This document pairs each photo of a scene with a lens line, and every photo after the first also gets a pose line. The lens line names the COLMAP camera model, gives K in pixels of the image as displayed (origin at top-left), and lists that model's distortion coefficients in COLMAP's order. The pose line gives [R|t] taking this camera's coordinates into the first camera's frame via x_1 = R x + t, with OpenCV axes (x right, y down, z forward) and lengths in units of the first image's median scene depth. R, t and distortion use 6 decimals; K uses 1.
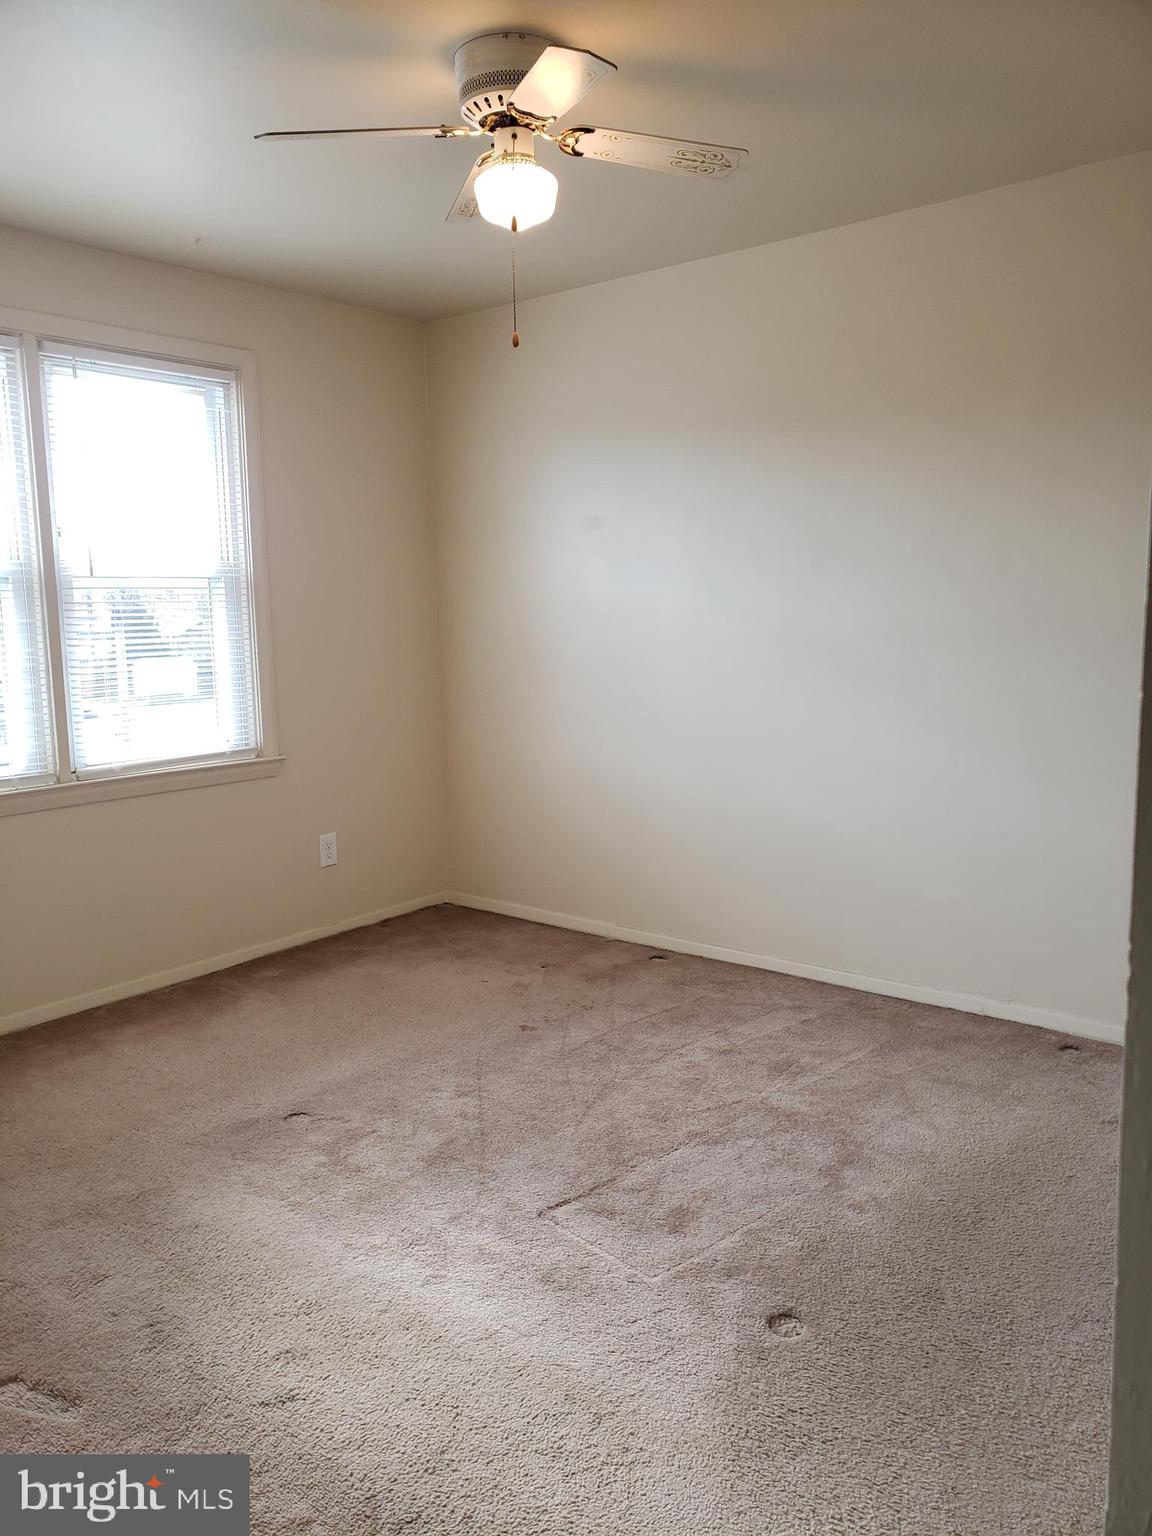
lens RADIAL K [[1184.8, 0, 576.7], [0, 1184.8, 809.3], [0, 0, 1]] dist [0.062857, -0.034282]
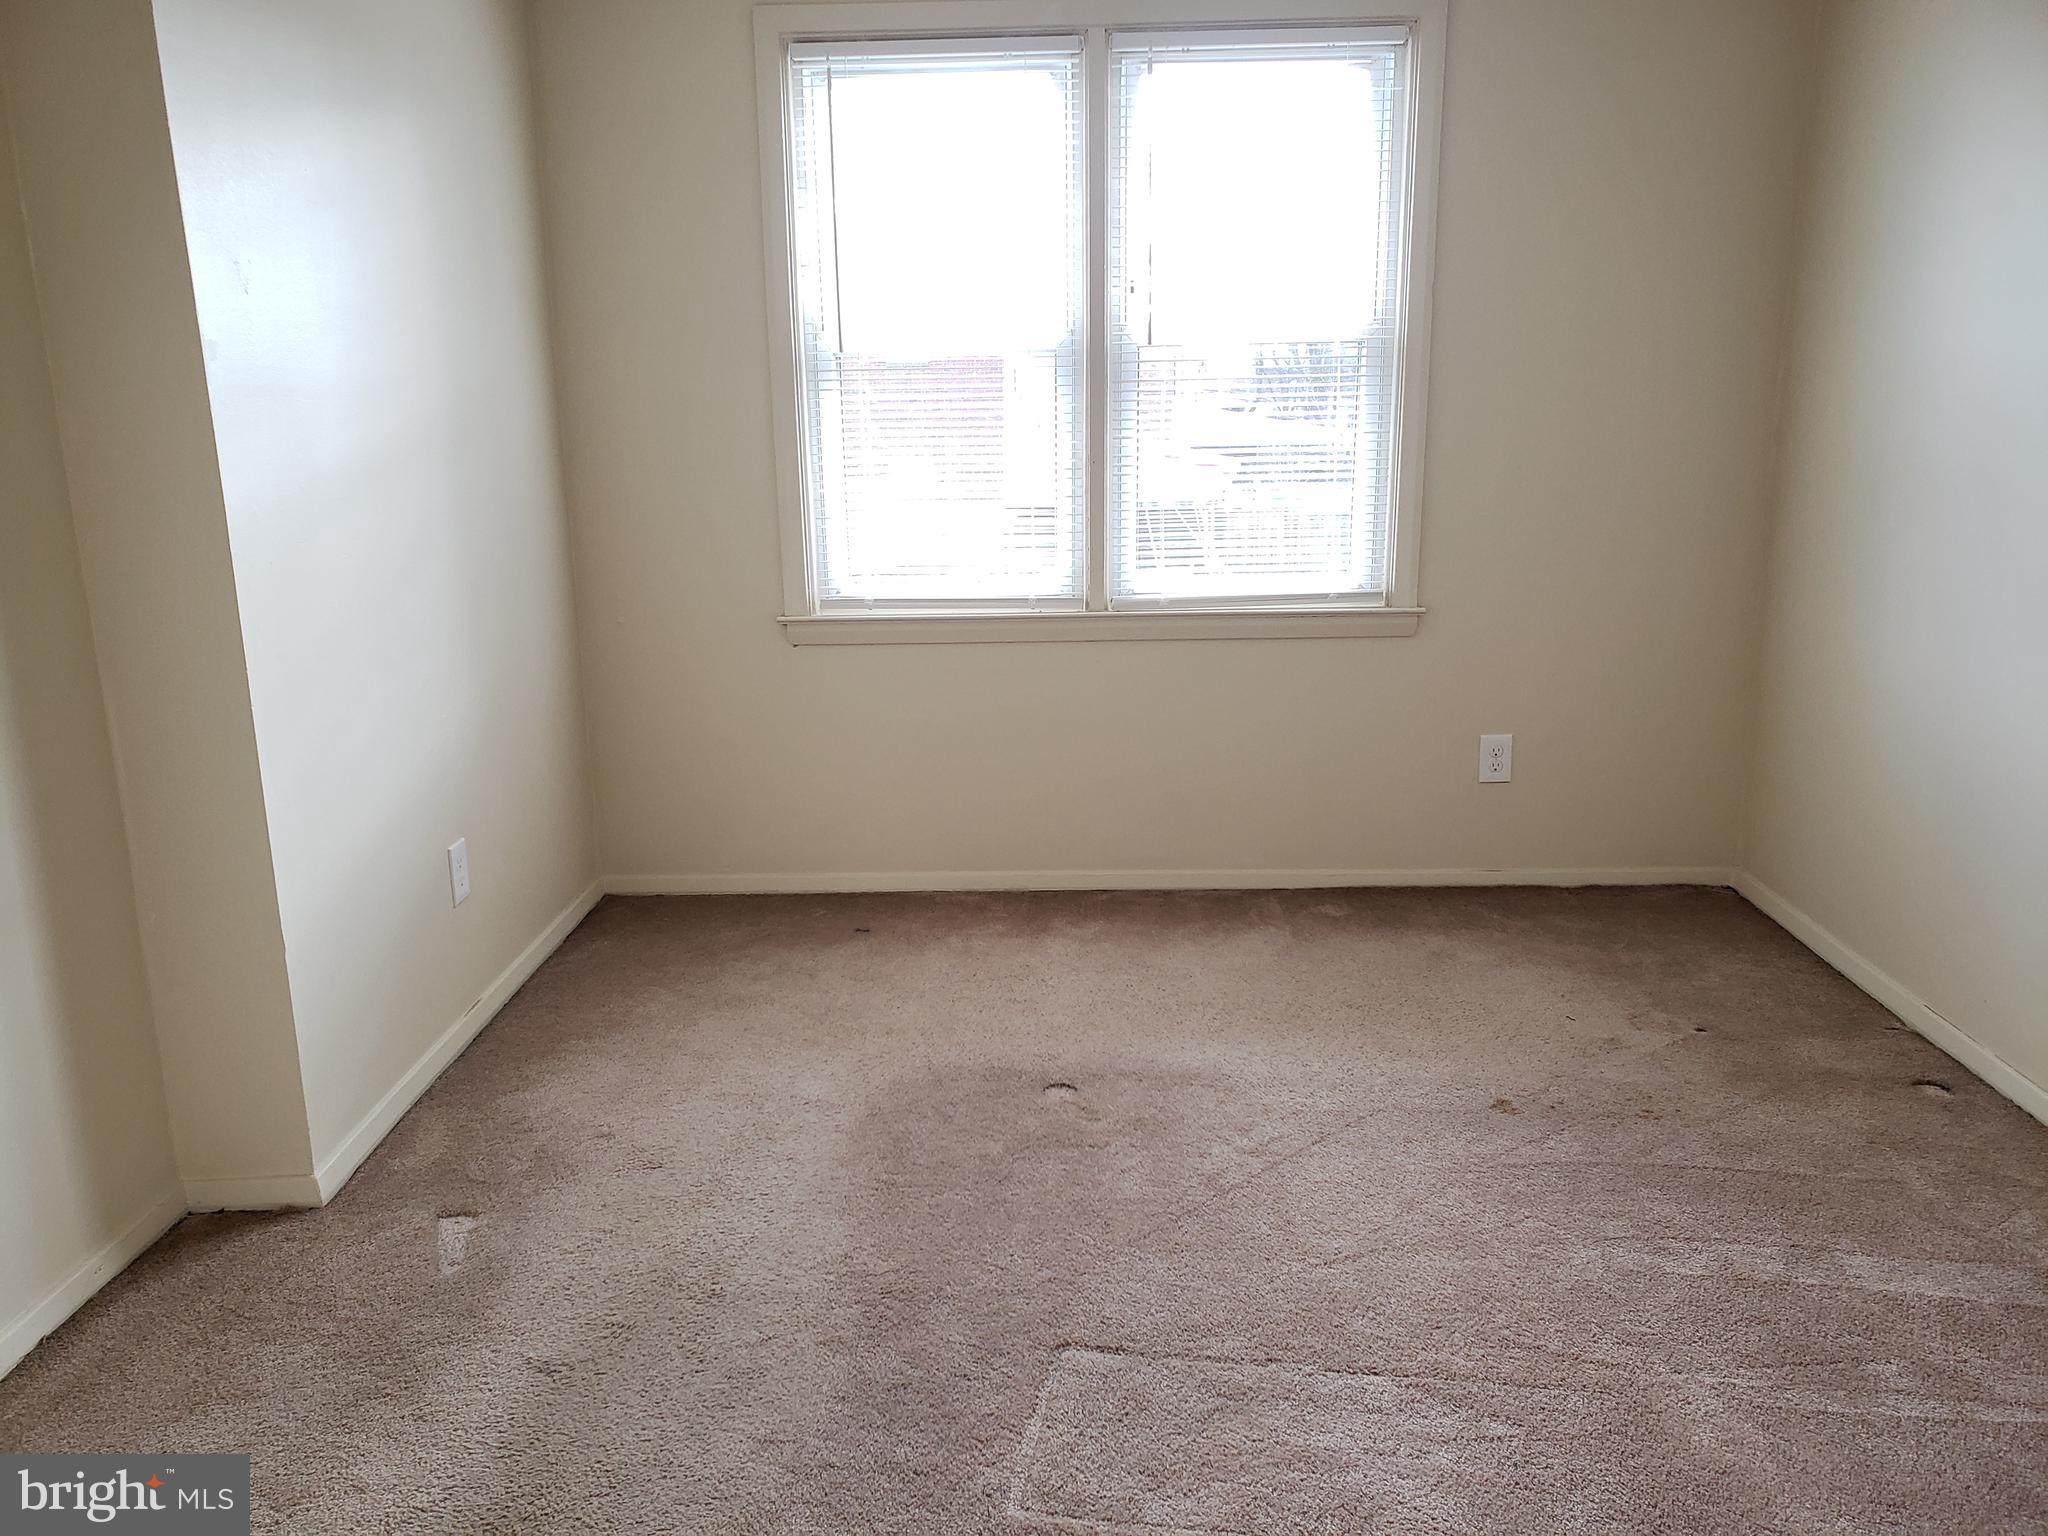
lens RADIAL K [[1583.1, 0, 1026.0], [0, 1583.1, 808.4], [0, 0, 1]] dist [0.061974, -0.129373]
pose [[0.602504, 0.217387, -0.767940, 0.344412], [-0.137600, 0.976076, 0.168349, -0.056018], [0.786165, 0.004238, 0.618002, 0.269356]]
